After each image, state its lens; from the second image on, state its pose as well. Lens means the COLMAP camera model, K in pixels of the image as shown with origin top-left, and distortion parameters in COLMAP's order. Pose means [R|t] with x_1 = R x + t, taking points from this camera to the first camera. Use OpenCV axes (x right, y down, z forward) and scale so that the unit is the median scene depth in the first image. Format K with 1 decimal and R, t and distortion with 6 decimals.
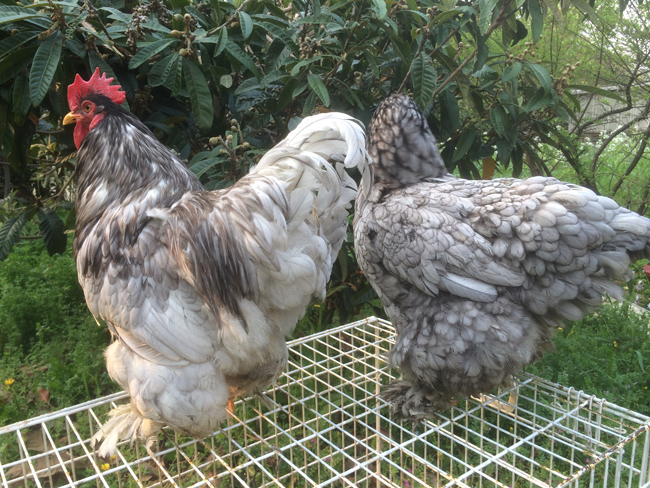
lens RADIAL K [[546.4, 0, 327.1], [0, 546.4, 233.8], [0, 0, 1]] dist [0.089124, -0.112074]
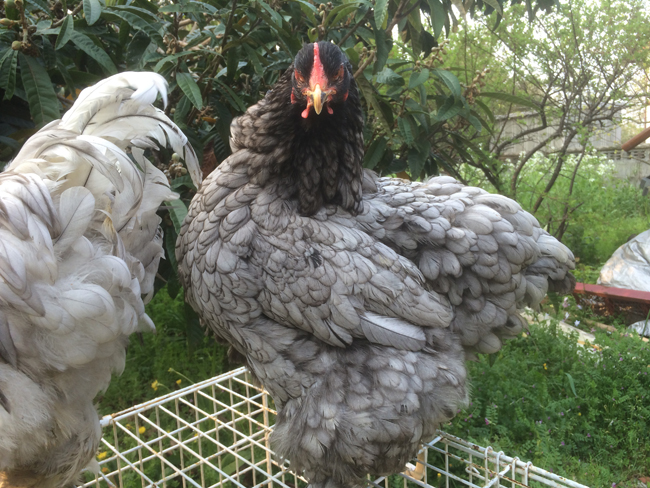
lens RADIAL K [[546.4, 0, 327.1], [0, 546.4, 233.8], [0, 0, 1]] dist [0.089124, -0.112074]
pose [[0.993088, -0.036915, 0.111415, 0.070274], [0.042936, 0.997717, -0.052134, 0.007439], [-0.109236, 0.056558, 0.992406, 0.121957]]
